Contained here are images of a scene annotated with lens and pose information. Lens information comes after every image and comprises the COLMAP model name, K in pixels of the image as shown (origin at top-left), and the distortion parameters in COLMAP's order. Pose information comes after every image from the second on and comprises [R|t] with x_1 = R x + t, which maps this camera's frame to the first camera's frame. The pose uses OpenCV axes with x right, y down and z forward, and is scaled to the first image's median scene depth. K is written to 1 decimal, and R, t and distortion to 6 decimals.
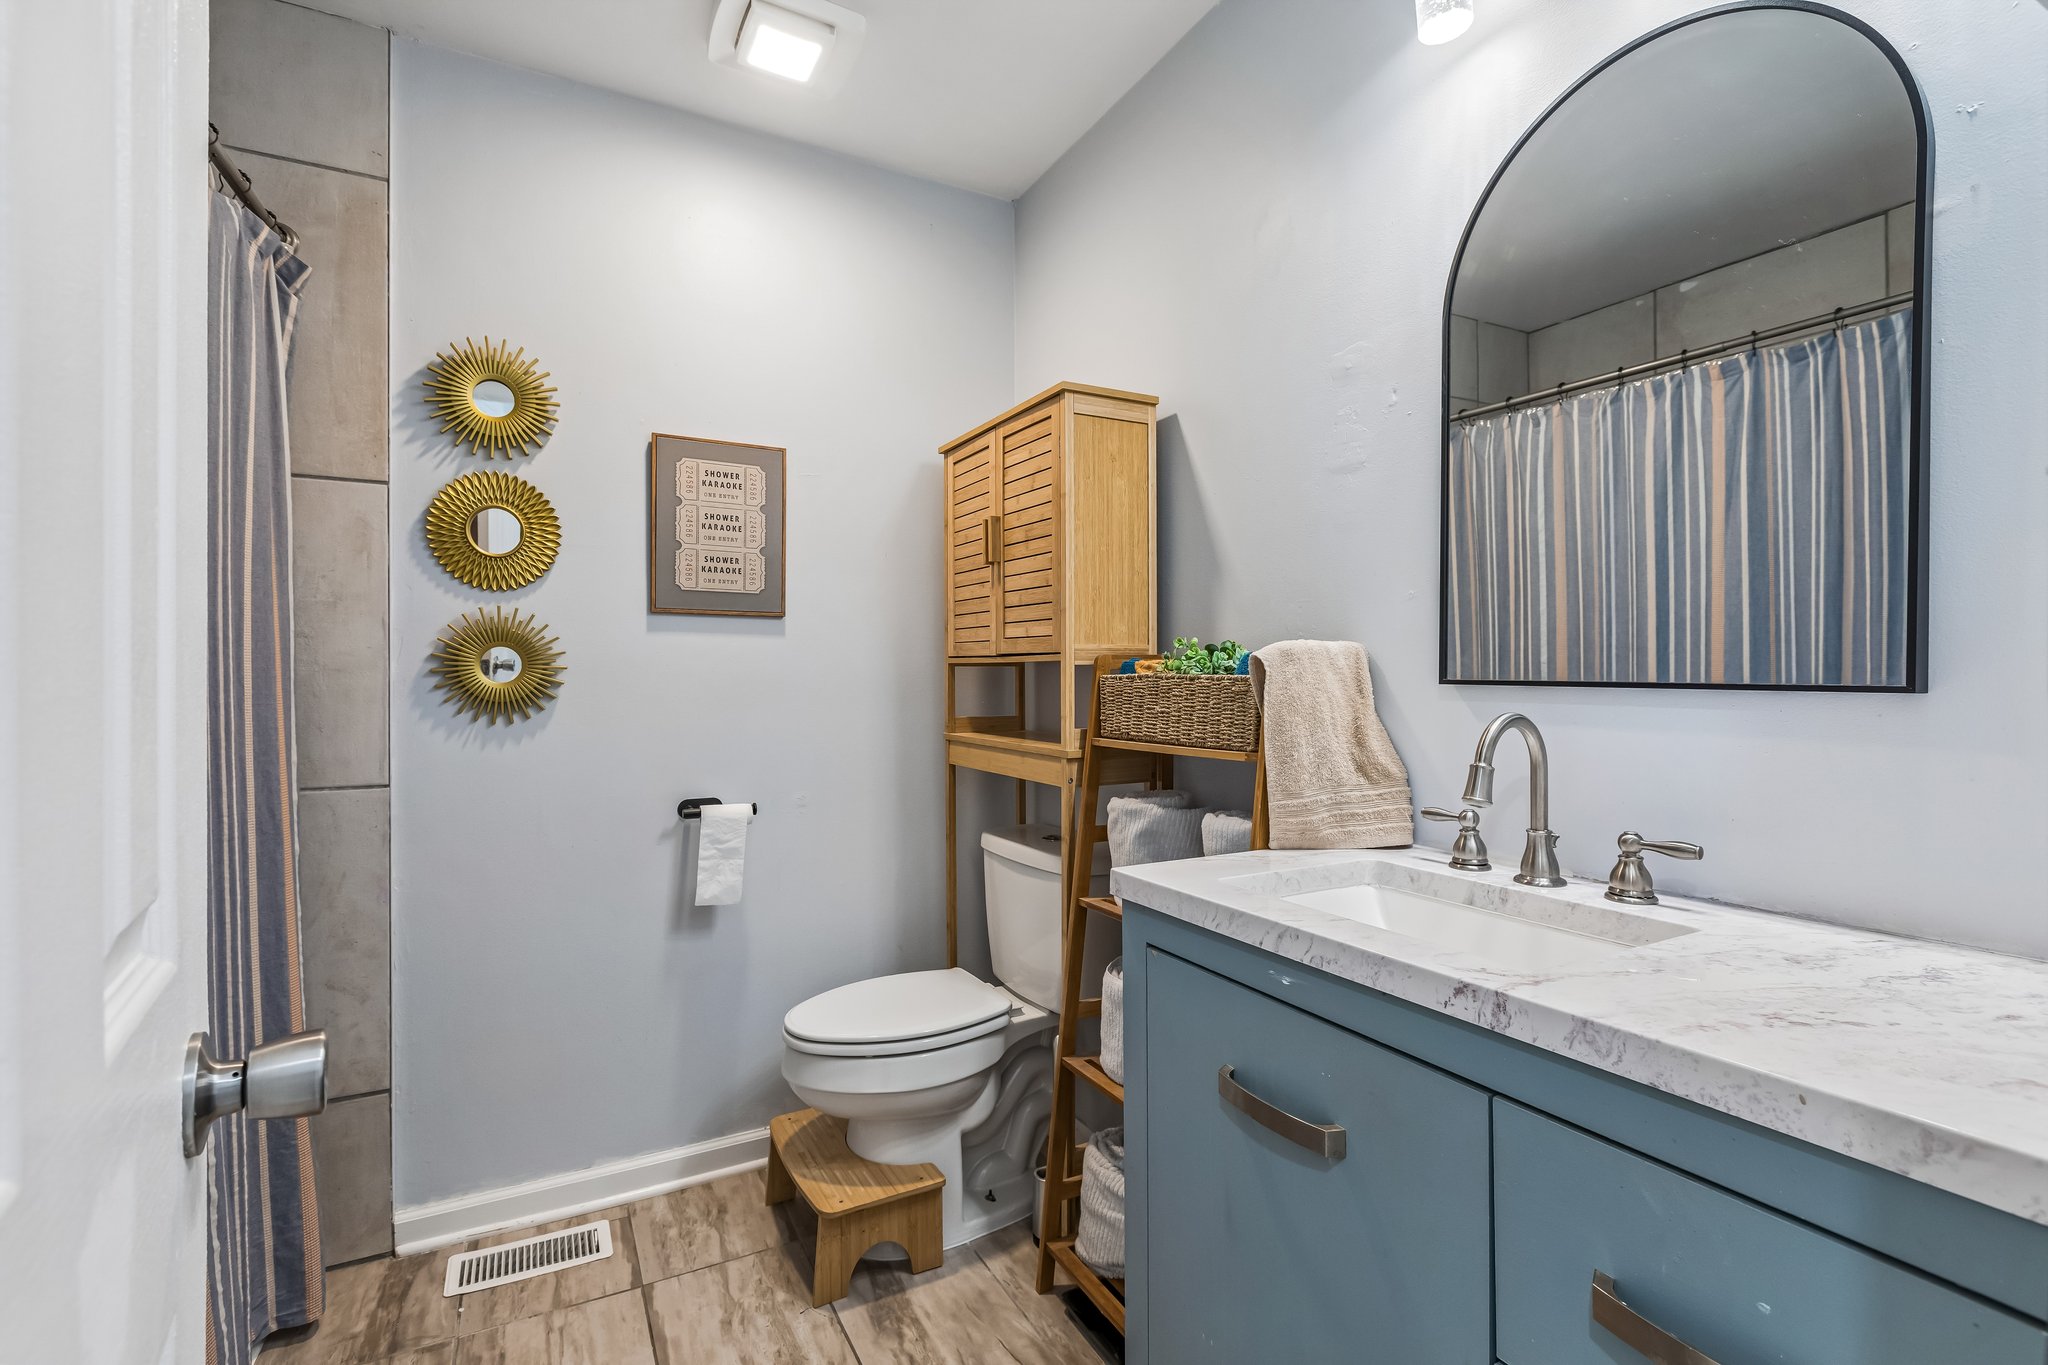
lens RADIAL K [[947.7, 0, 1024.0], [0, 947.7, 682.5], [0, 0, 1]] dist [0.000465, -0.000537]
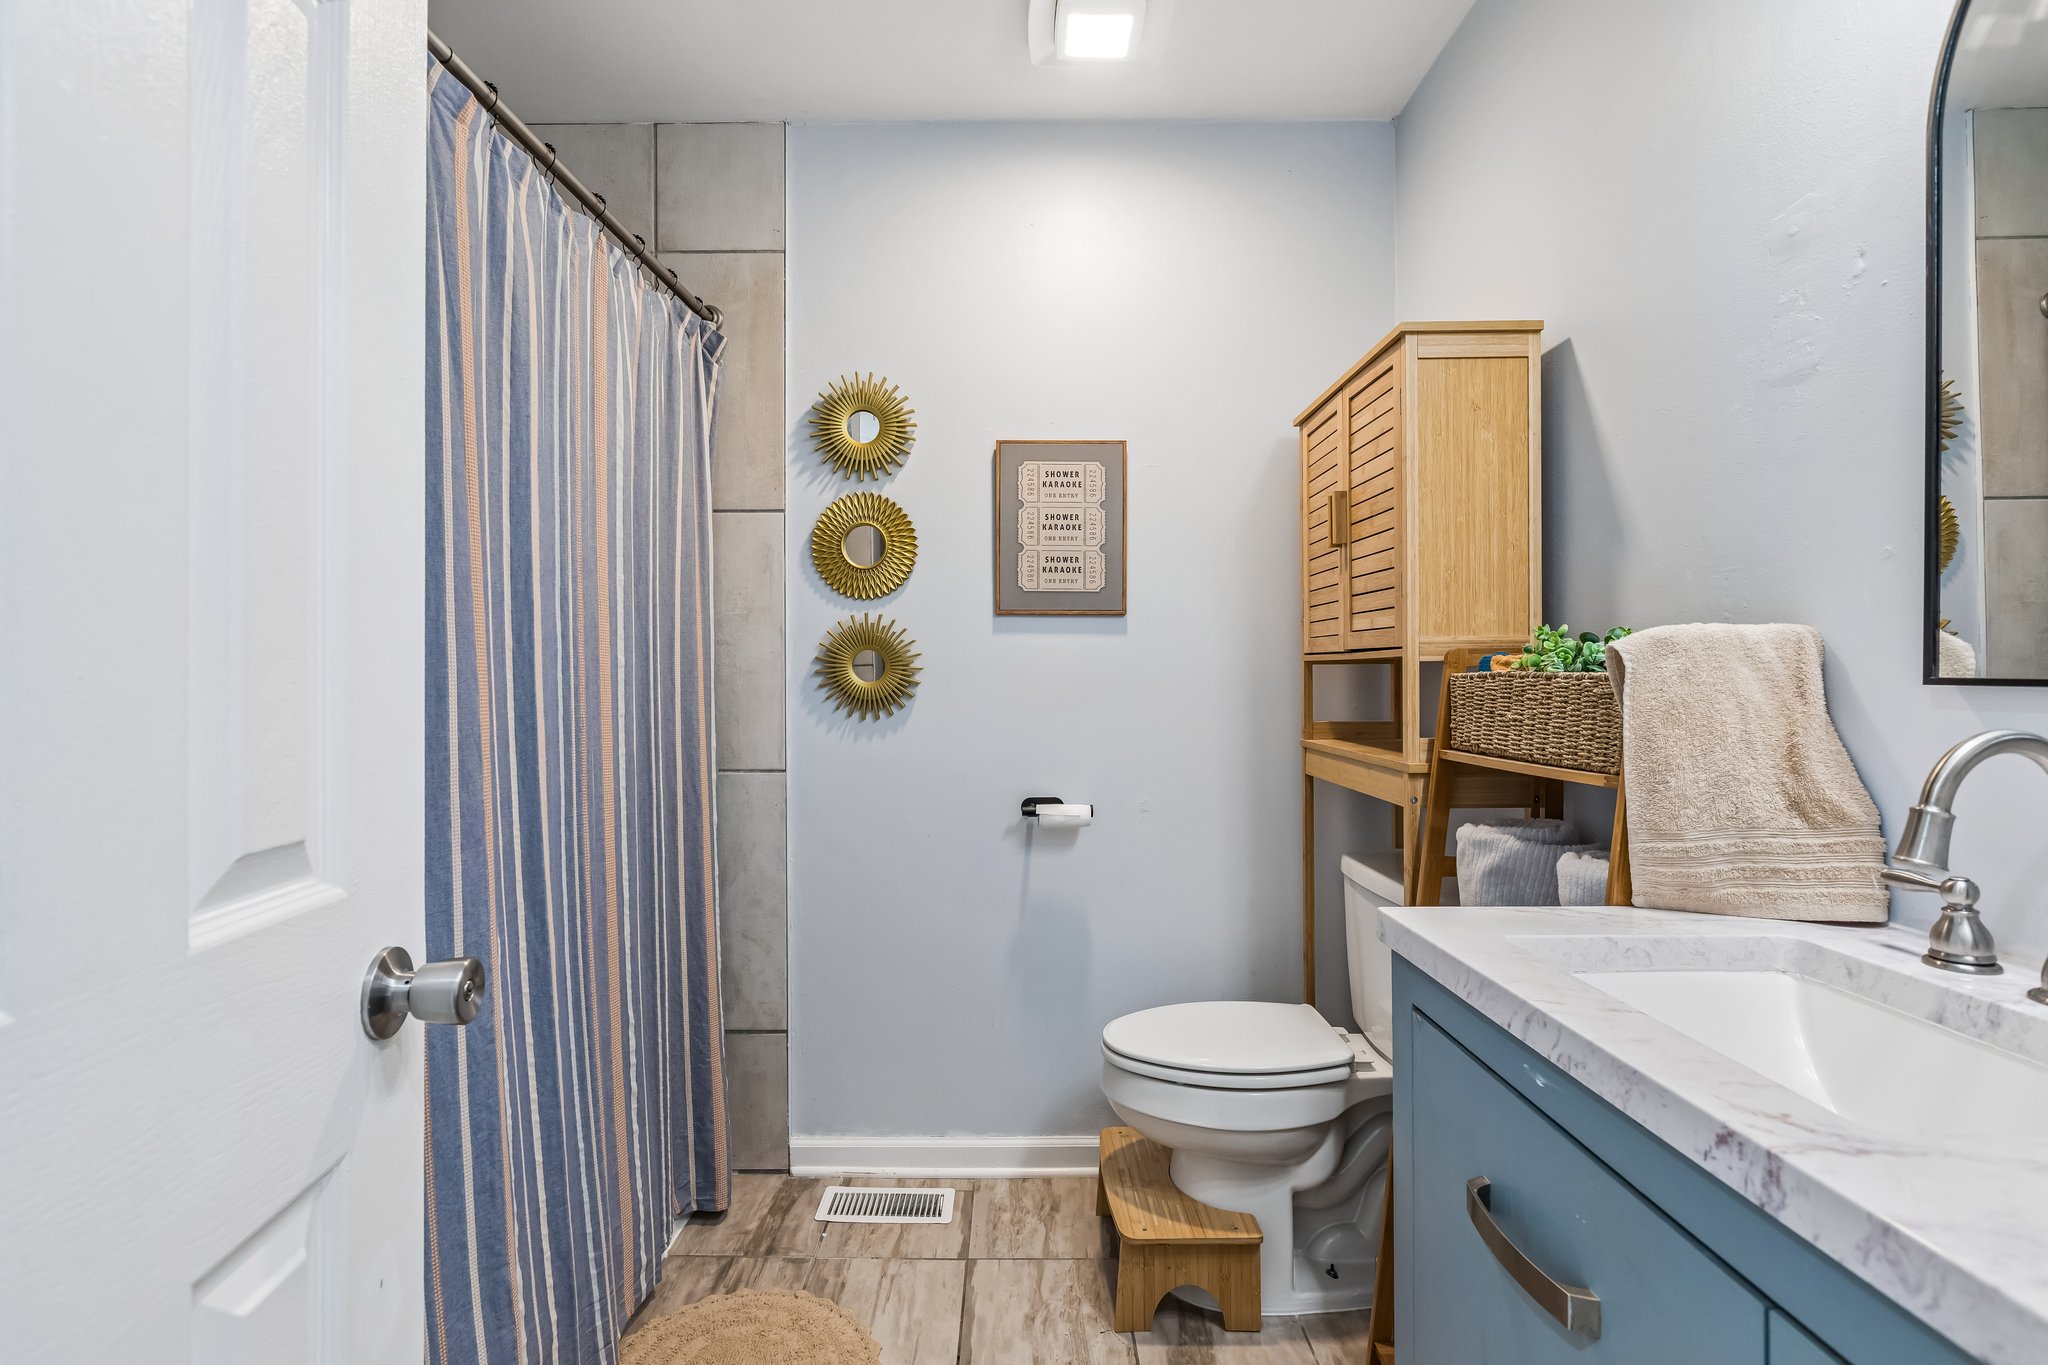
lens RADIAL K [[997.6, 0, 1018.6], [0, 997.6, 684.9], [0, 0, 1]] dist [-0.003907, -0.000153]
pose [[0.874486, 0.001837, -0.485047, 0.176599], [-0.000622, 0.999996, 0.002666, 0.000045], [0.485050, -0.002030, 0.874484, 0.066802]]
